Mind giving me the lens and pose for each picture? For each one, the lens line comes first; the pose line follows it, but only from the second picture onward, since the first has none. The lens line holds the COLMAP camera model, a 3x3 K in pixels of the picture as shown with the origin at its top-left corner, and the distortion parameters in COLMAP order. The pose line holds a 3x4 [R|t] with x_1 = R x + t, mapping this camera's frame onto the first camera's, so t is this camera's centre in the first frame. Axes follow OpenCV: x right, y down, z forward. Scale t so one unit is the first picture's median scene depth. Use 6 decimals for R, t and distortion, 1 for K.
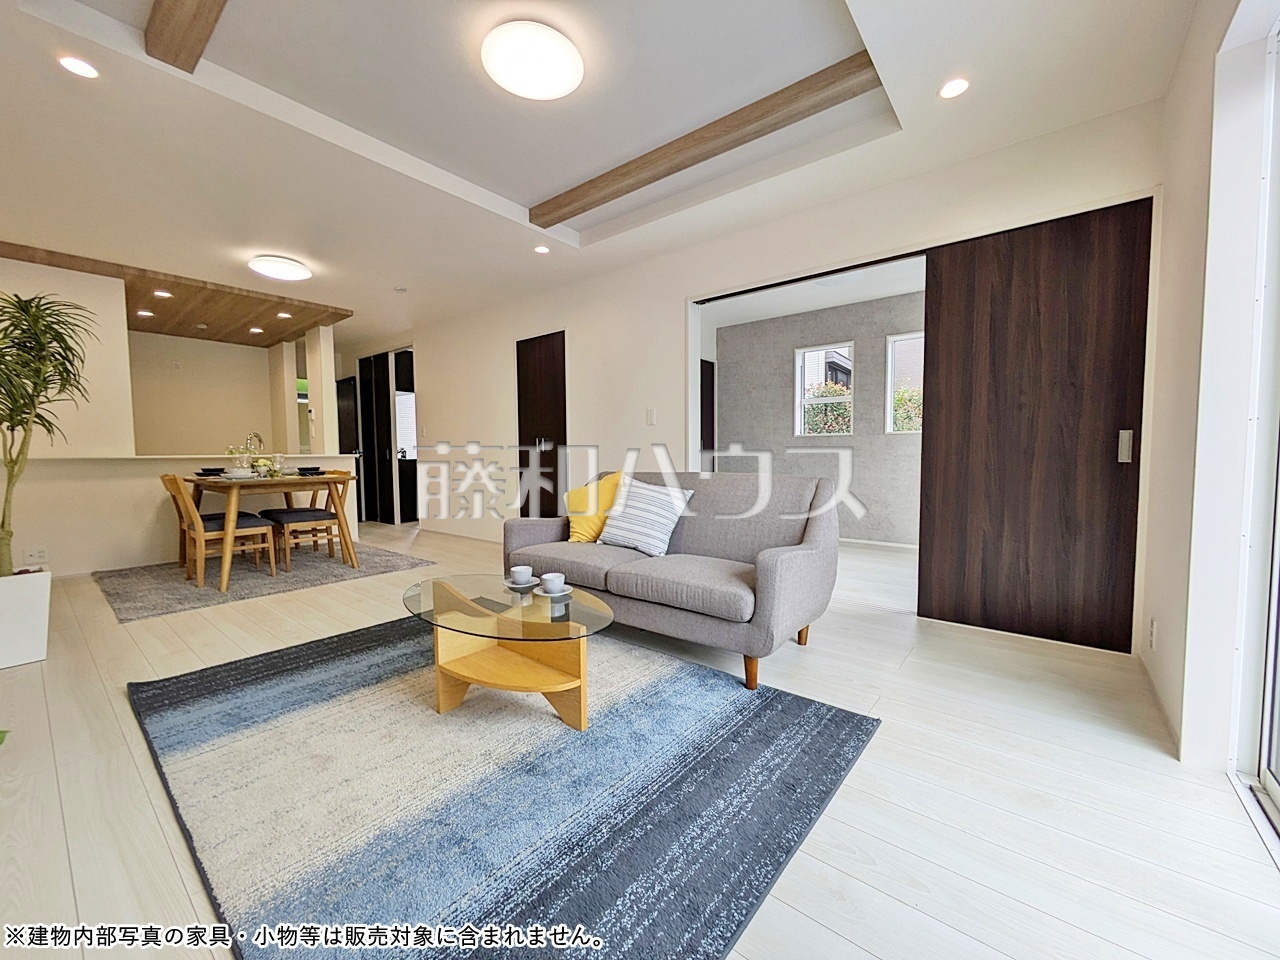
lens RADIAL K [[505.2, 0, 641.0], [0, 505.2, 482.1], [0, 0, 1]] dist [-0.006979, 0.003322]
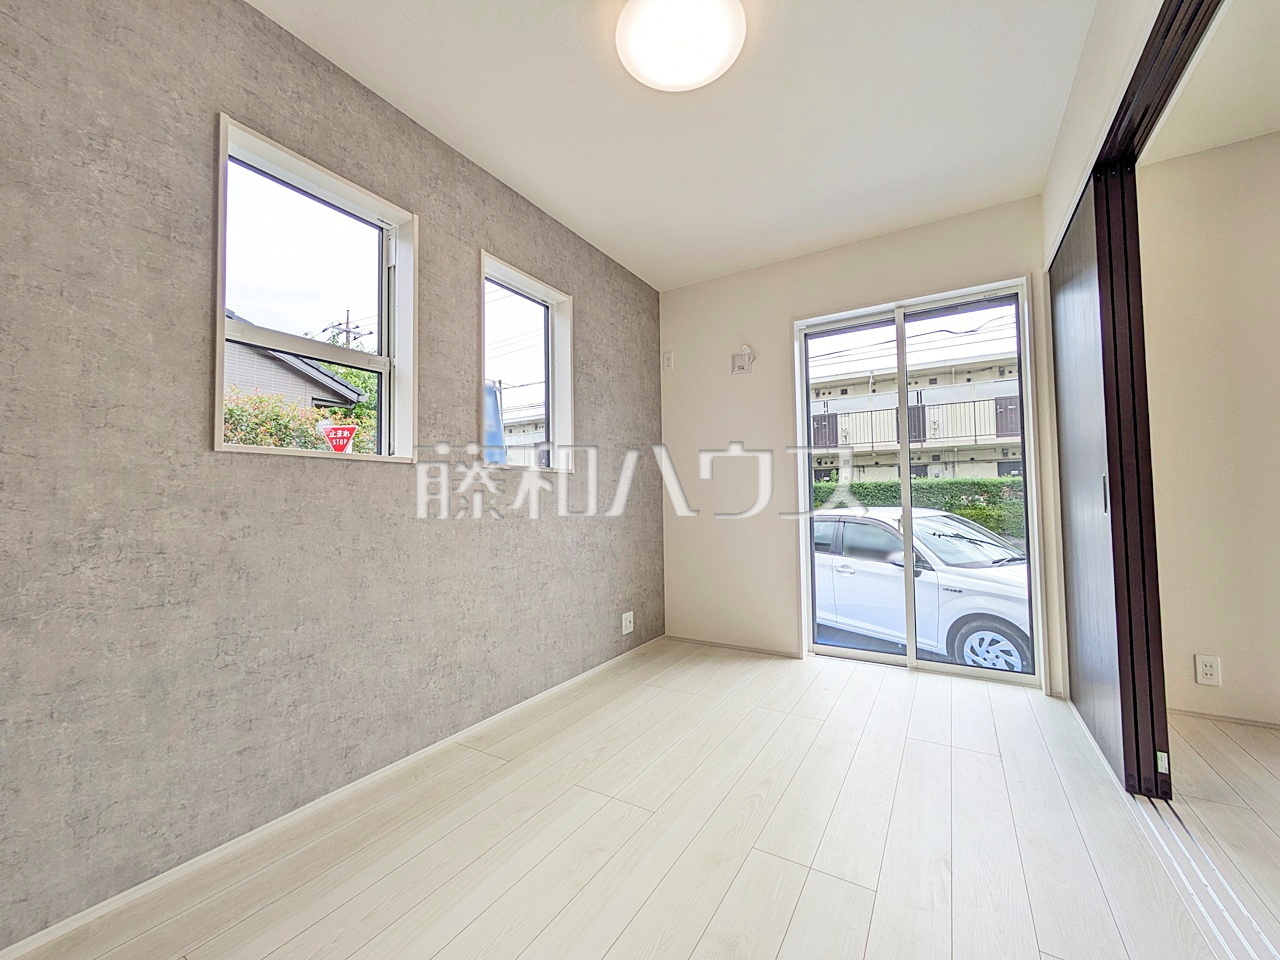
lens RADIAL K [[505.2, 0, 641.0], [0, 505.2, 482.1], [0, 0, 1]] dist [-0.006979, 0.003322]
pose [[-0.124293, 0.047505, 0.991108, 0.045923], [0.071984, 0.996653, -0.038744, -0.068592], [-0.989631, 0.066528, -0.127296, 1.136317]]
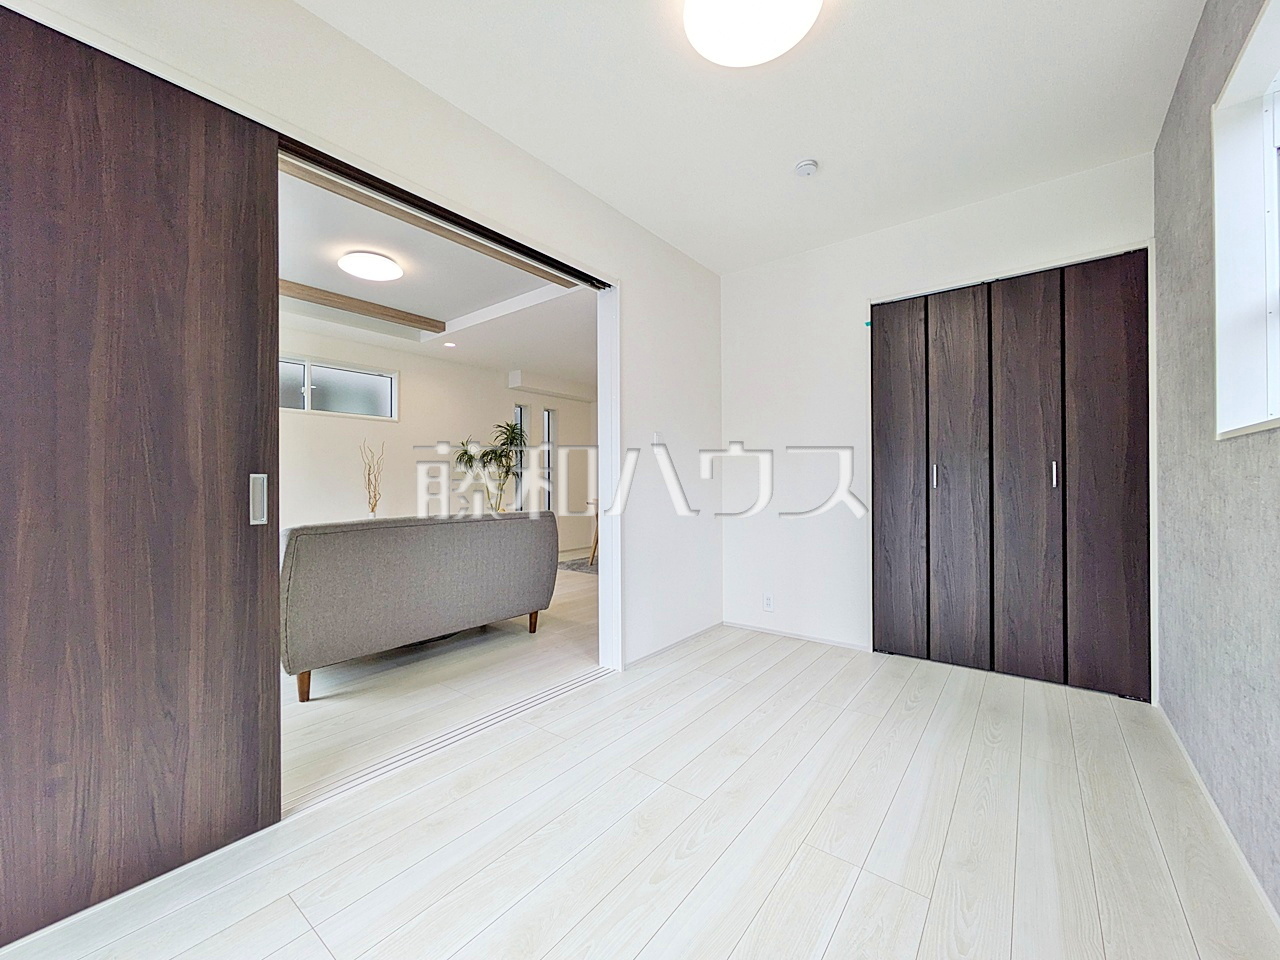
lens RADIAL K [[505.2, 0, 641.0], [0, 505.2, 482.1], [0, 0, 1]] dist [-0.006979, 0.003322]
pose [[0.015596, 0.005816, -0.999861, 0.769888], [-0.053244, 0.998569, 0.004978, -0.074655], [0.998460, 0.053159, 0.015883, 0.967335]]
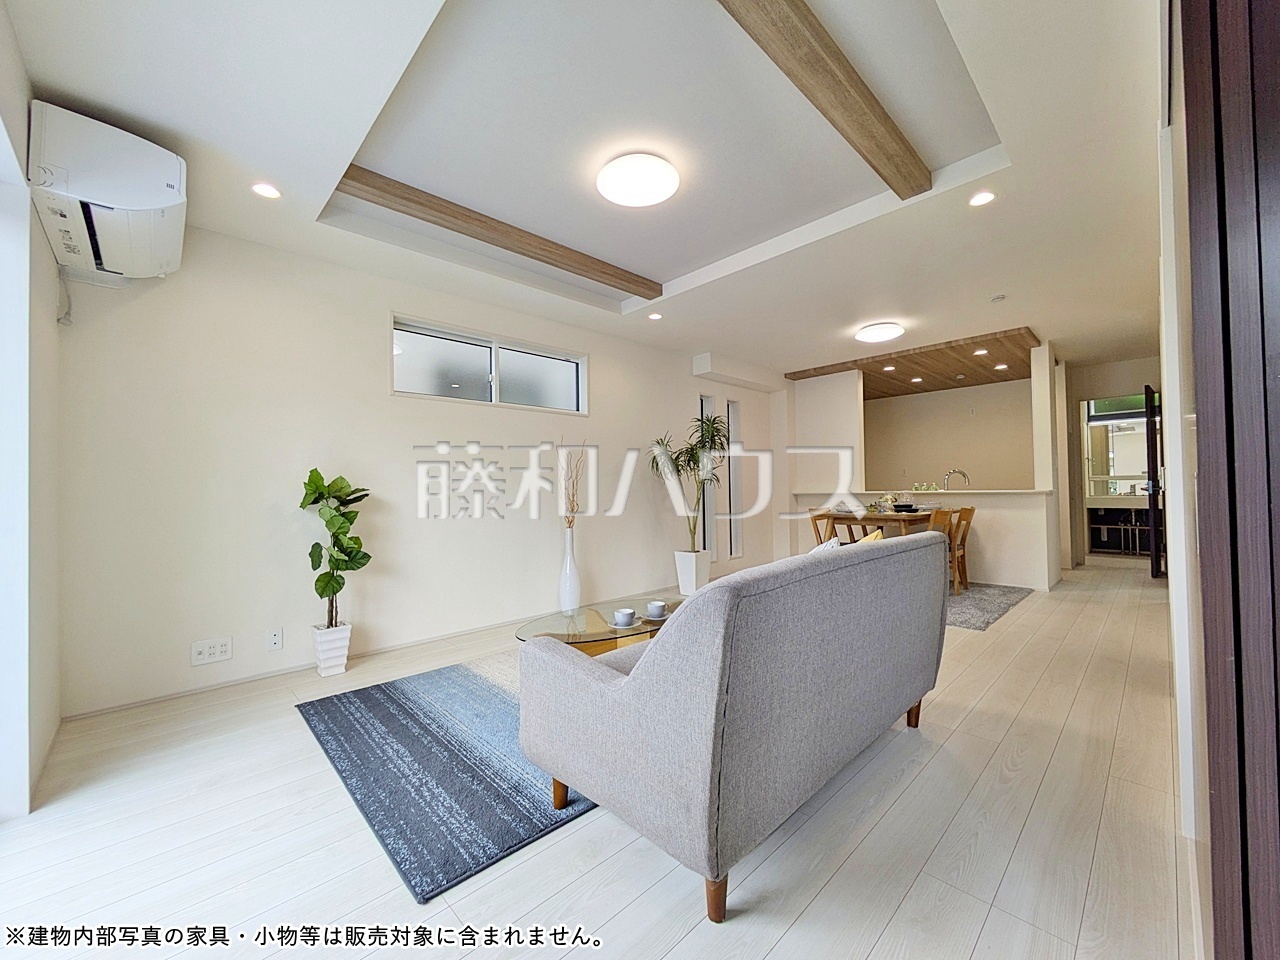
lens RADIAL K [[505.2, 0, 641.0], [0, 505.2, 482.1], [0, 0, 1]] dist [-0.006979, 0.003322]
pose [[-0.123256, -0.004259, -0.992366, 0.490207], [-0.041214, 0.999150, 0.000831, -0.056175], [0.991519, 0.041002, -0.123327, 0.590159]]
